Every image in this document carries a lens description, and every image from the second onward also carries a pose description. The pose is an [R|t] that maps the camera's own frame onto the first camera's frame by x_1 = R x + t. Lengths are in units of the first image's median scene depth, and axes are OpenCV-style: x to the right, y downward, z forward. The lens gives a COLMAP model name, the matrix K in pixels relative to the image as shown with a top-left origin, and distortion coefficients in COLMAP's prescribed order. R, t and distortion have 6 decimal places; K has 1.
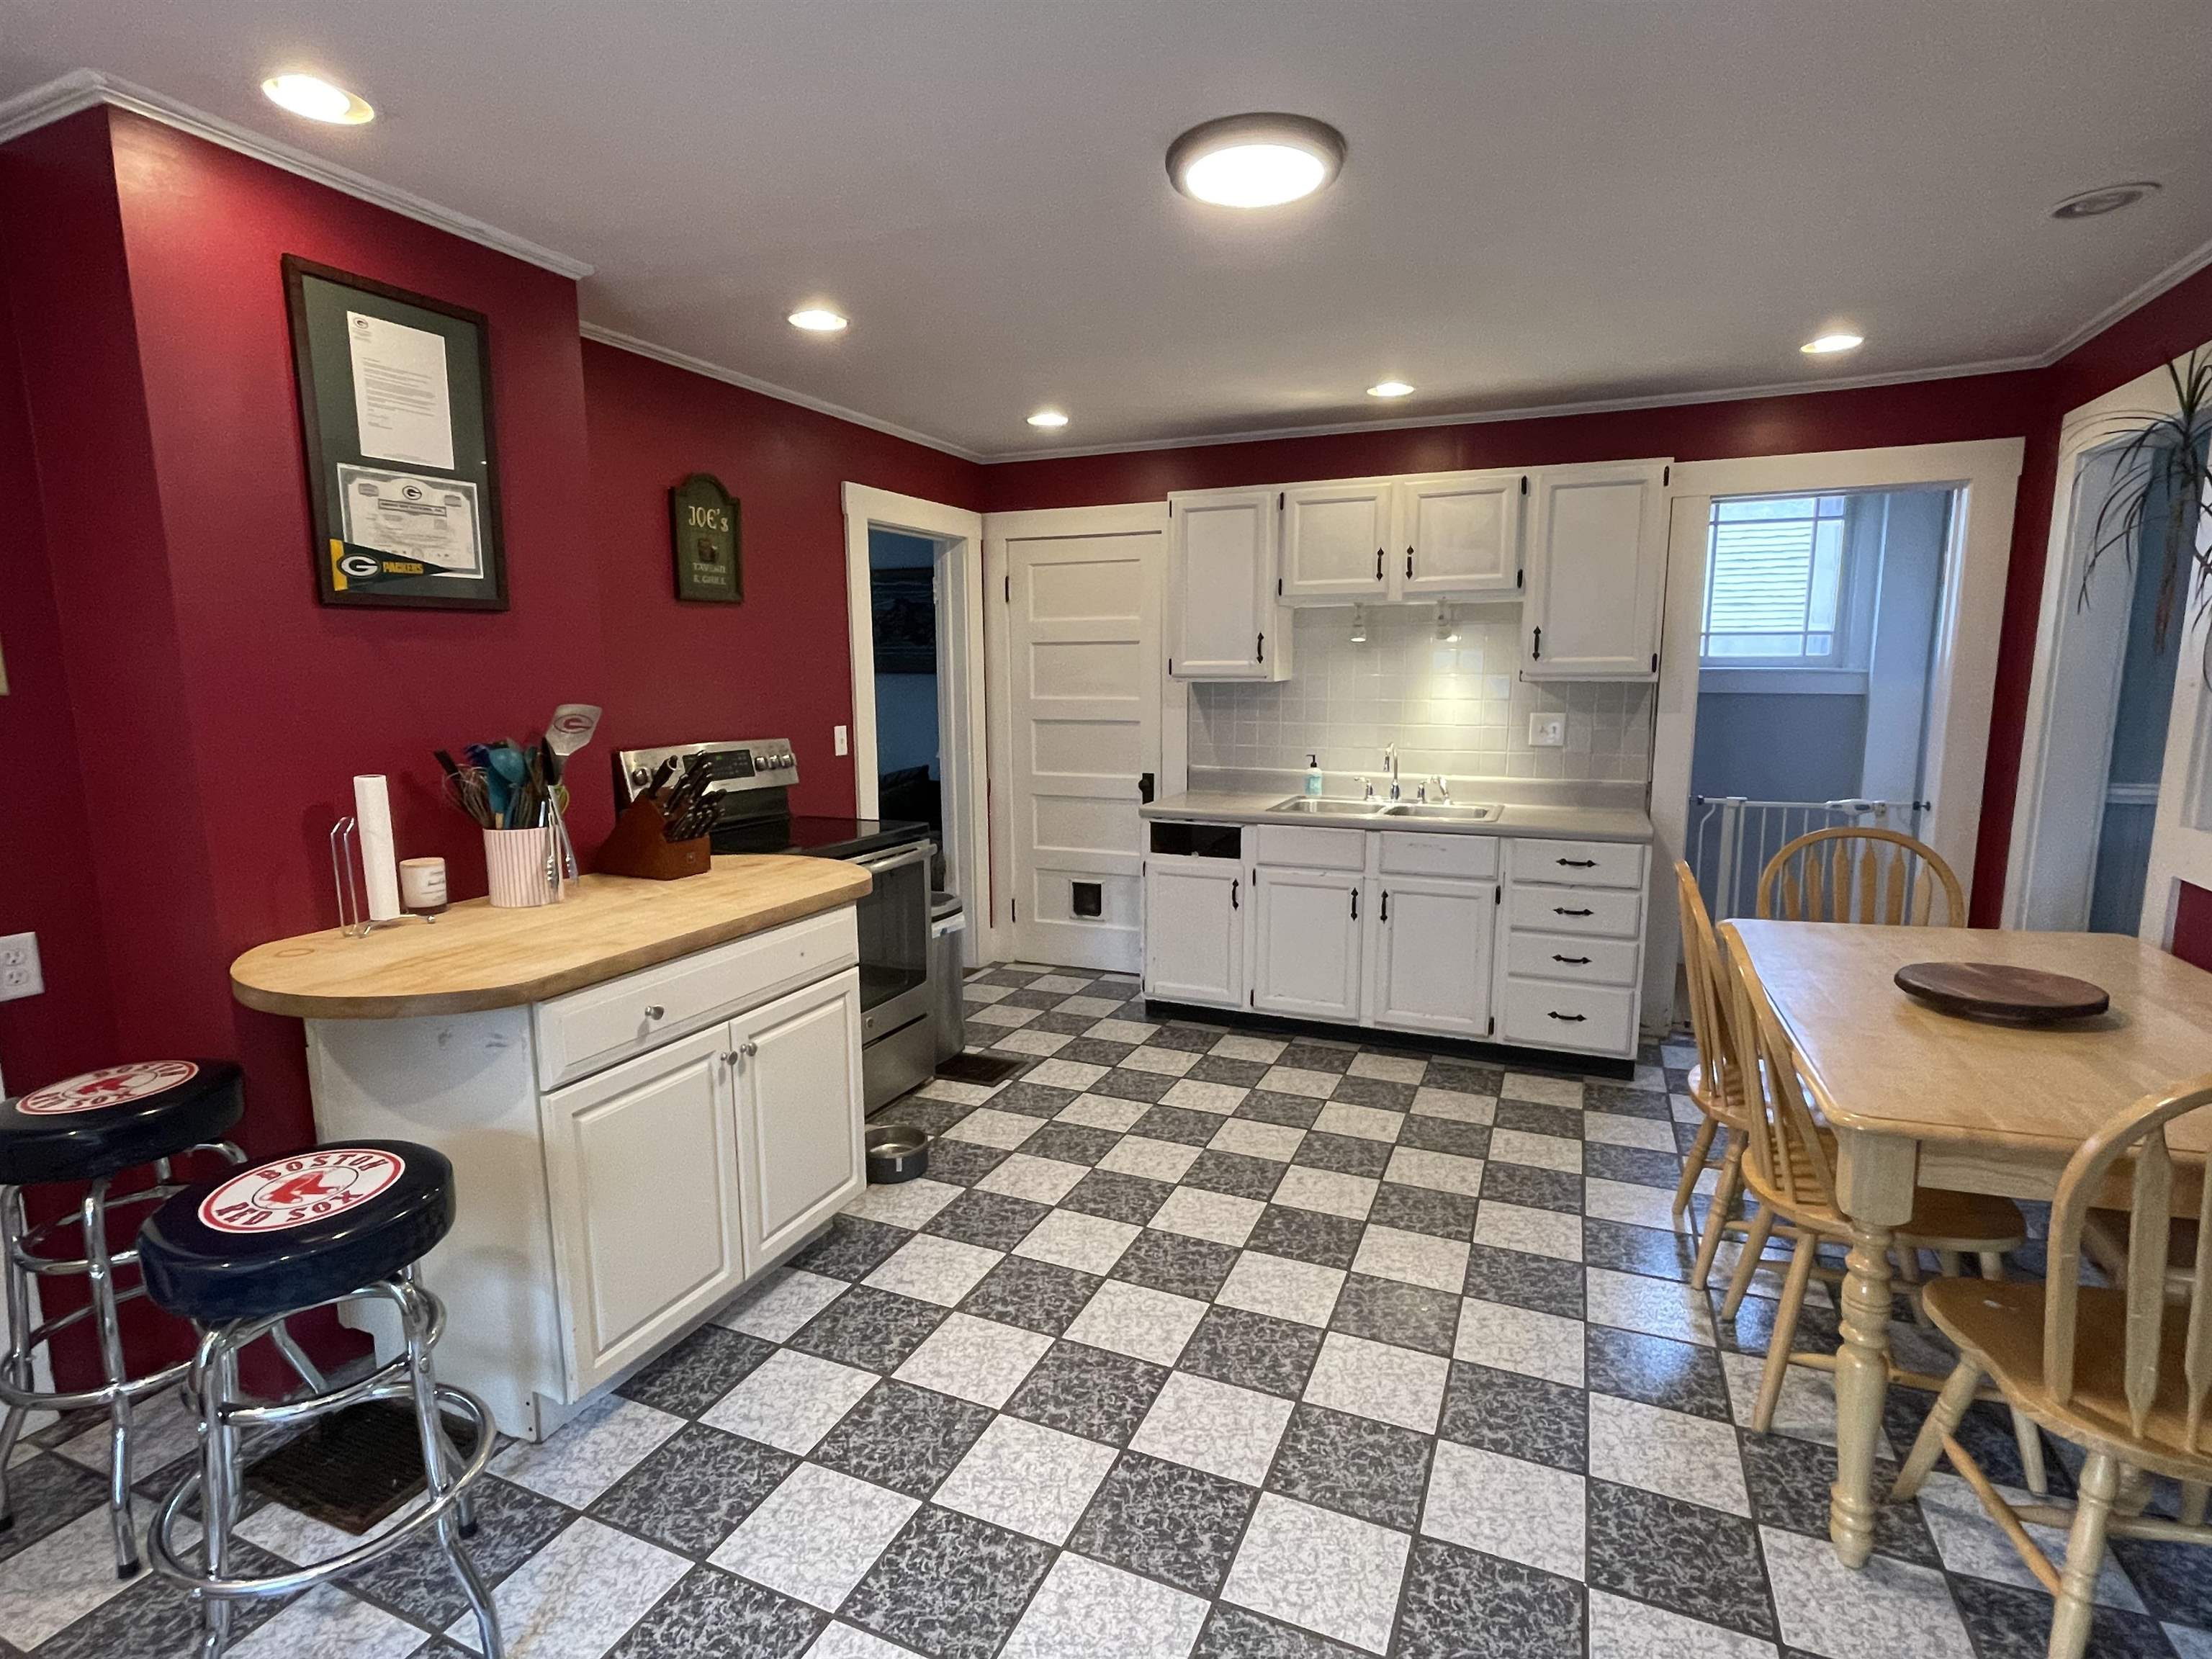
lens RADIAL K [[1114.4, 0, 1102.0], [0, 1114.4, 833.7], [0, 0, 1]] dist [0.001093, 0.000283]
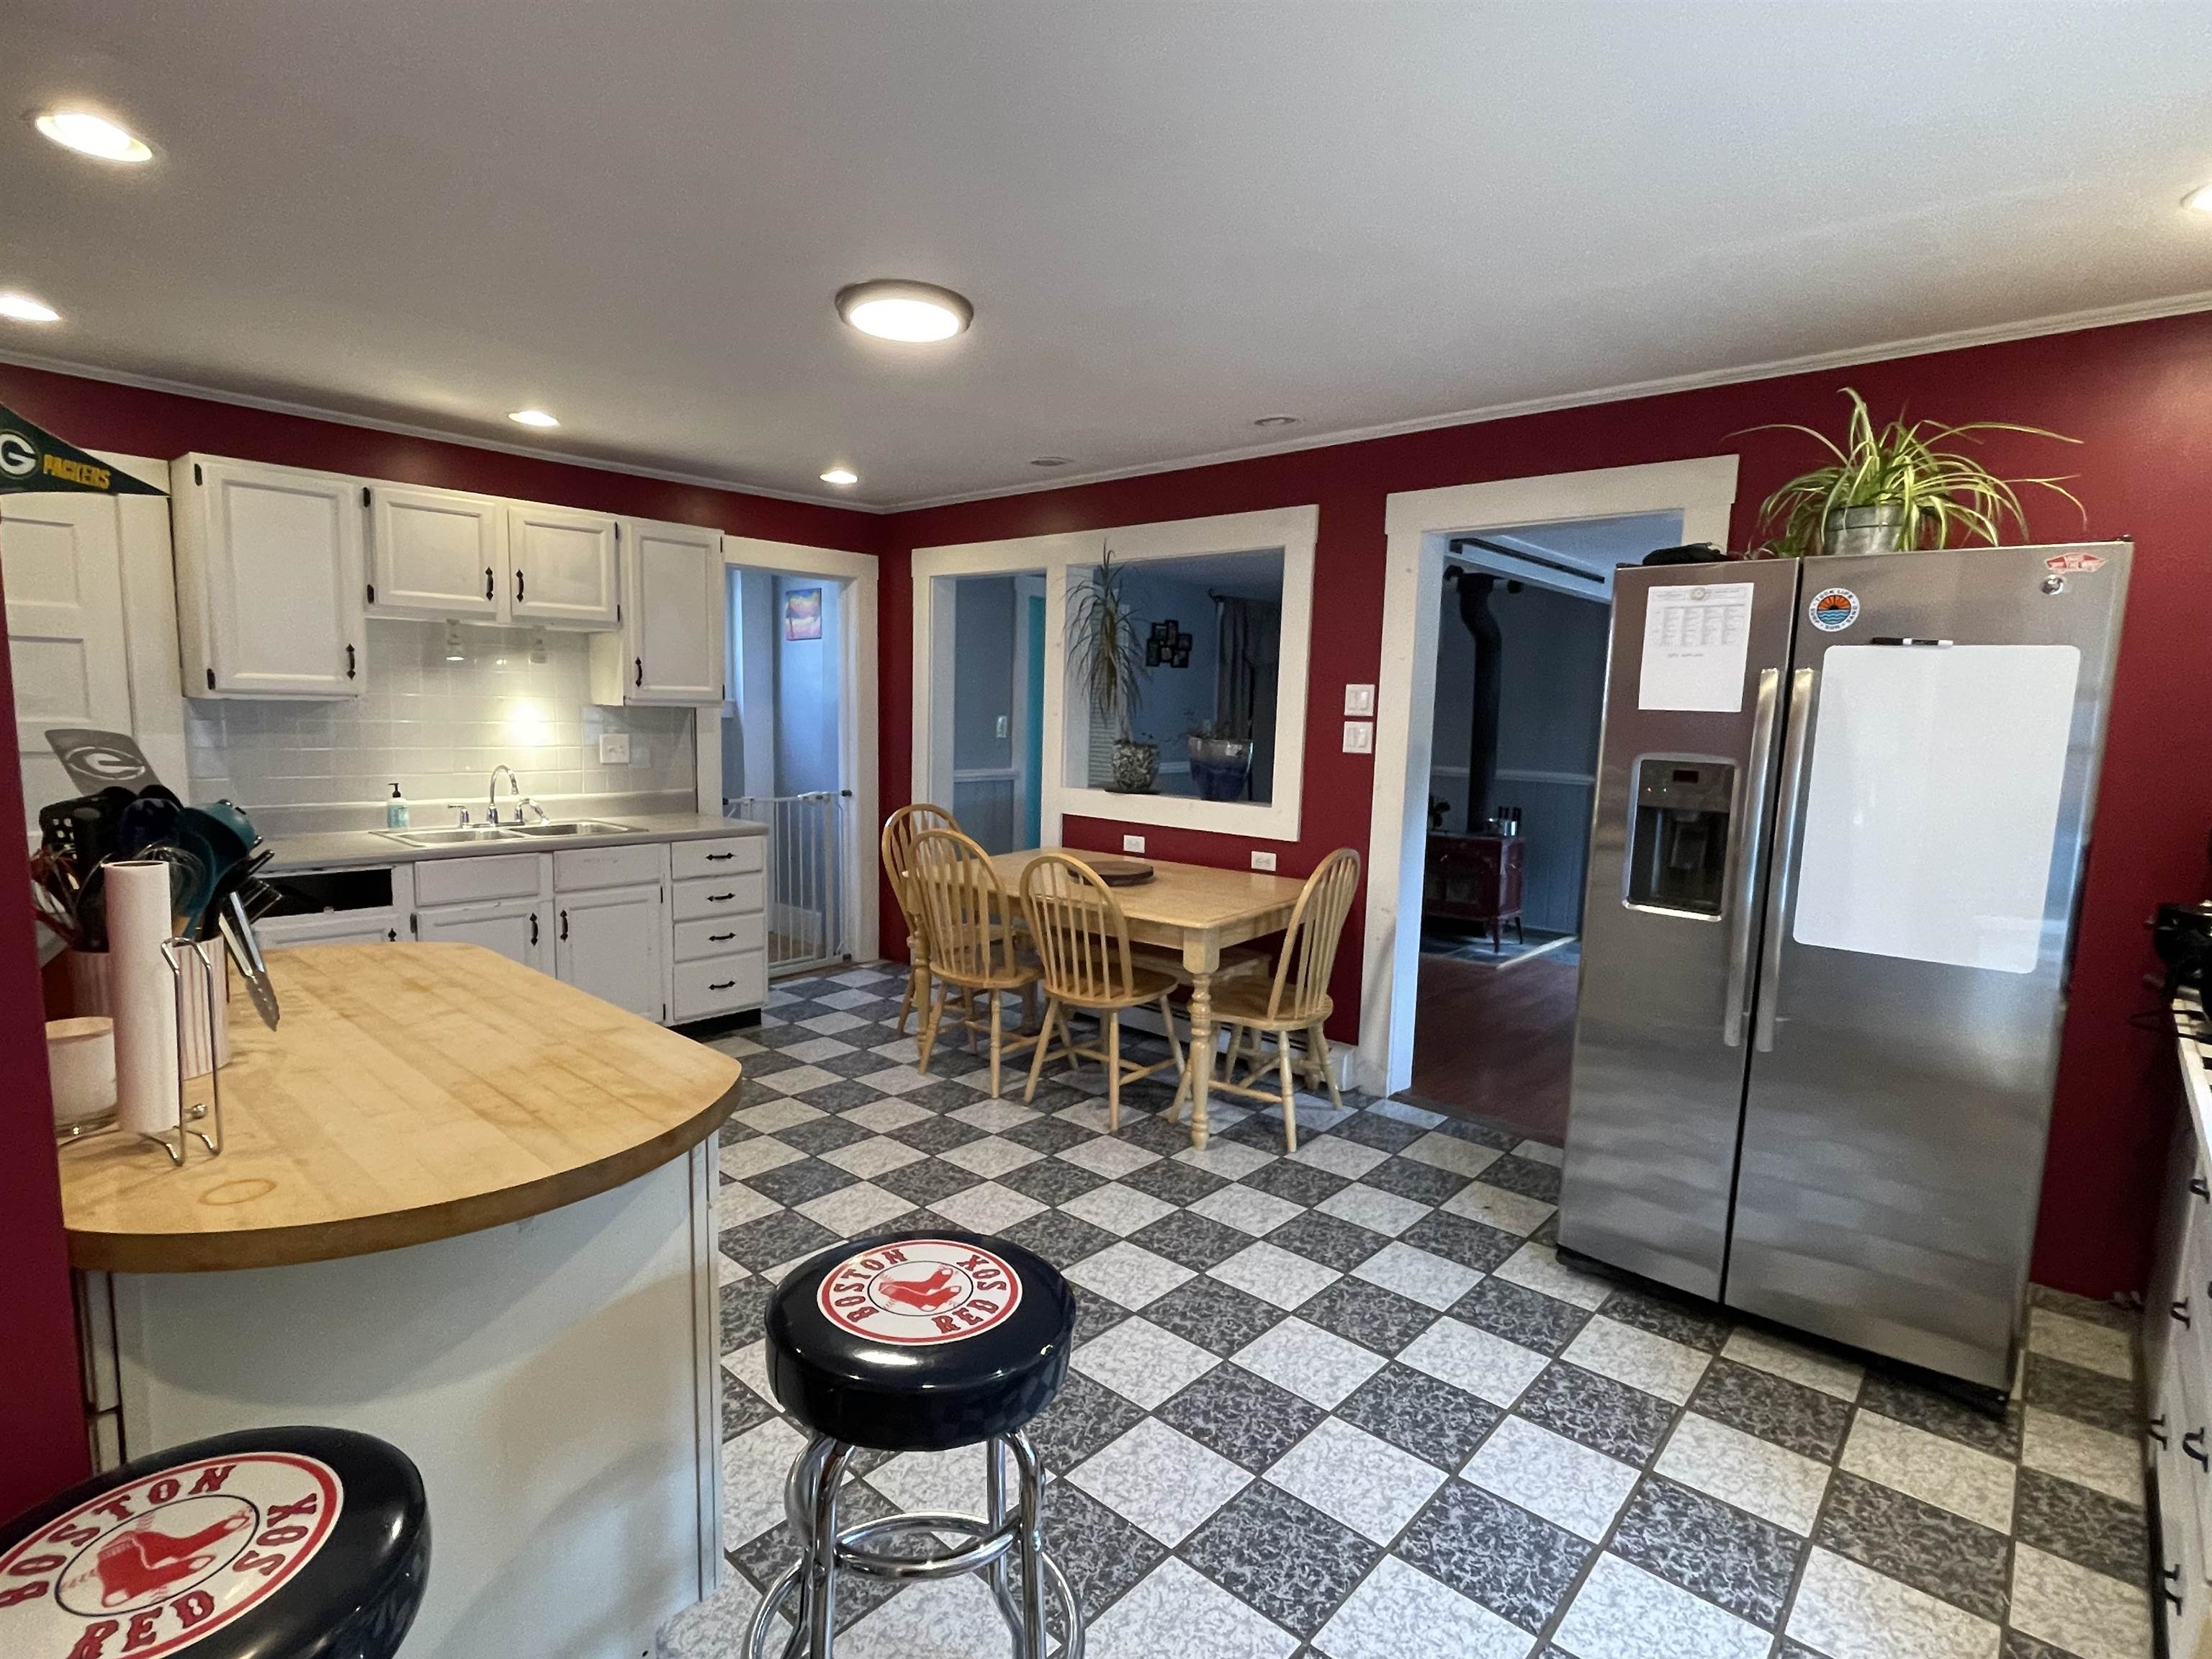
lens RADIAL K [[1114.4, 0, 1085.1], [0, 1114.4, 830.2], [0, 0, 1]] dist [0.001093, 0.000283]
pose [[0.322269, -0.092864, 0.942082, -0.542599], [0.114453, 0.991699, 0.058602, -0.025817], [-0.939704, 0.088939, 0.330223, 0.212017]]
